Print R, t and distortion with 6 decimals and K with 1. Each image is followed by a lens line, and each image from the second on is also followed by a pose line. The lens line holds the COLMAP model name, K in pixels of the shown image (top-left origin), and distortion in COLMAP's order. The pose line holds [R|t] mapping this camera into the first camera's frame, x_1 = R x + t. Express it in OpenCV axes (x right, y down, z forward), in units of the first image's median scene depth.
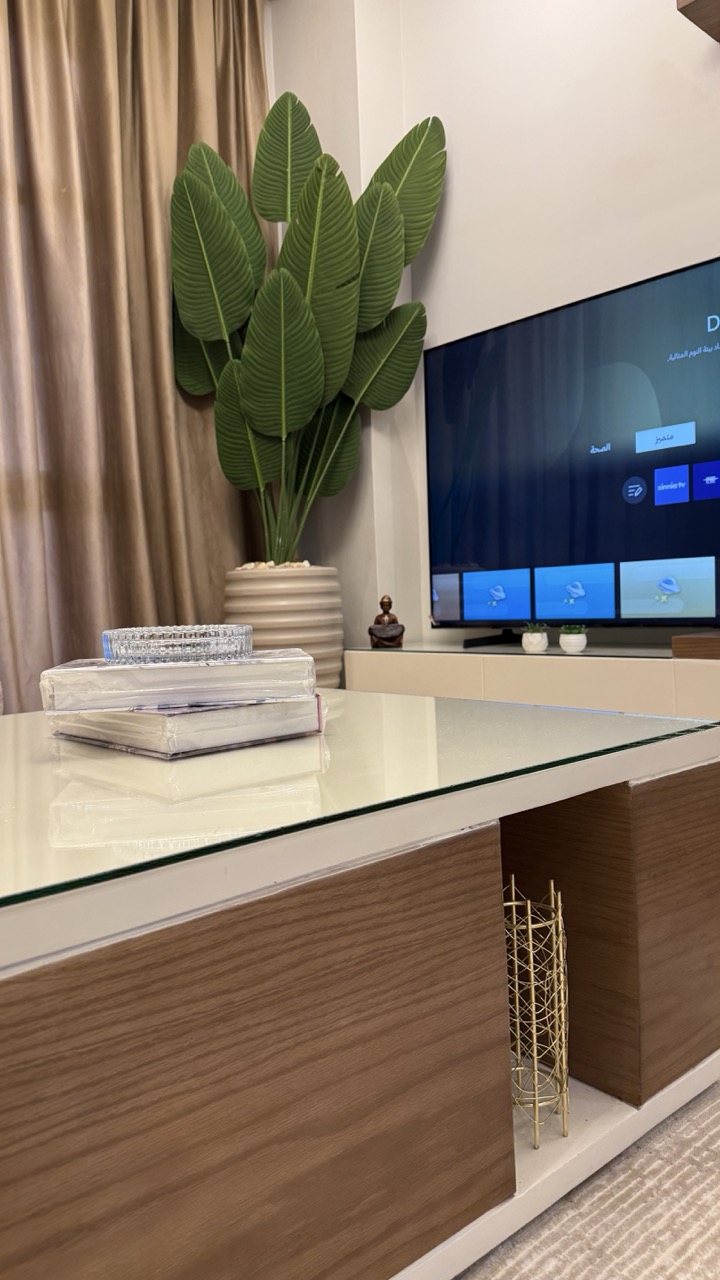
lens RADIAL K [[911.6, 0, 359.5], [0, 911.6, 643.8], [0, 0, 1]] dist [0.052455, -0.060325]
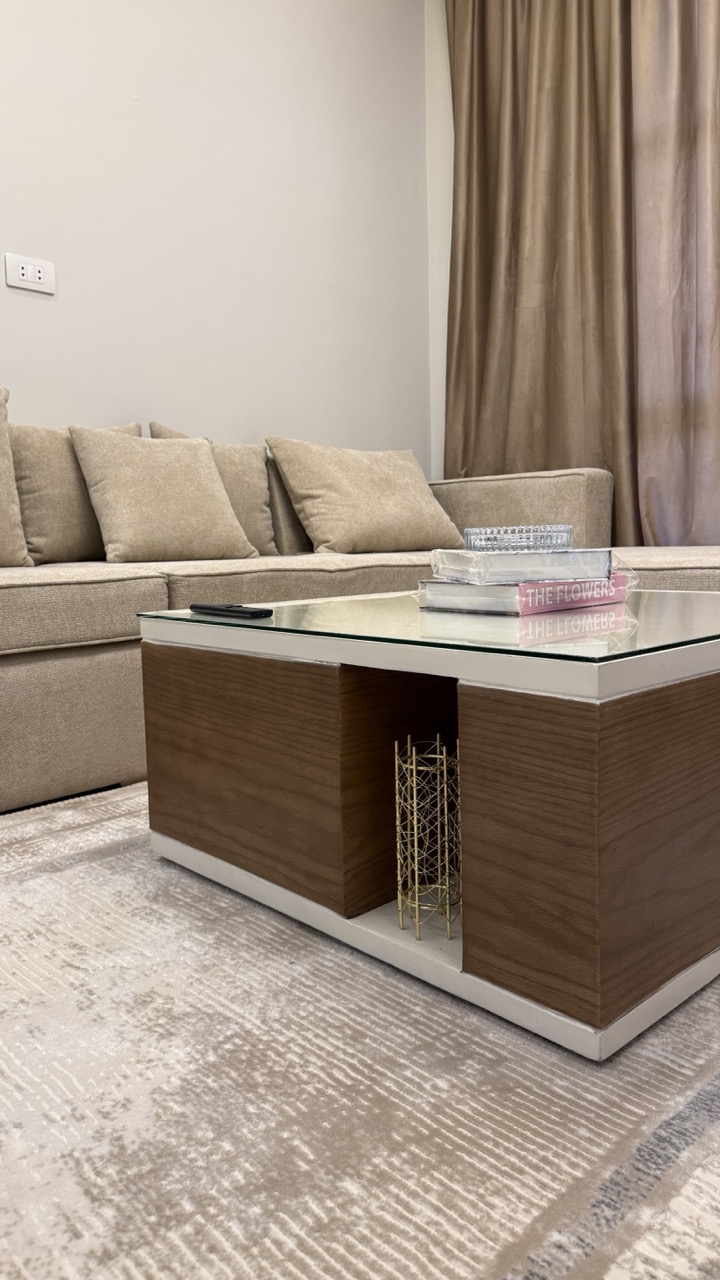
lens RADIAL K [[902.8, 0, 360.0], [0, 902.8, 640.0], [0, 0, 1]] dist [0.130367, -0.221027]
pose [[0.022711, 0.153515, -0.987885, 1.354563], [-0.030053, 0.987798, 0.152810, -0.058388], [0.999290, 0.026218, 0.027047, 0.851232]]
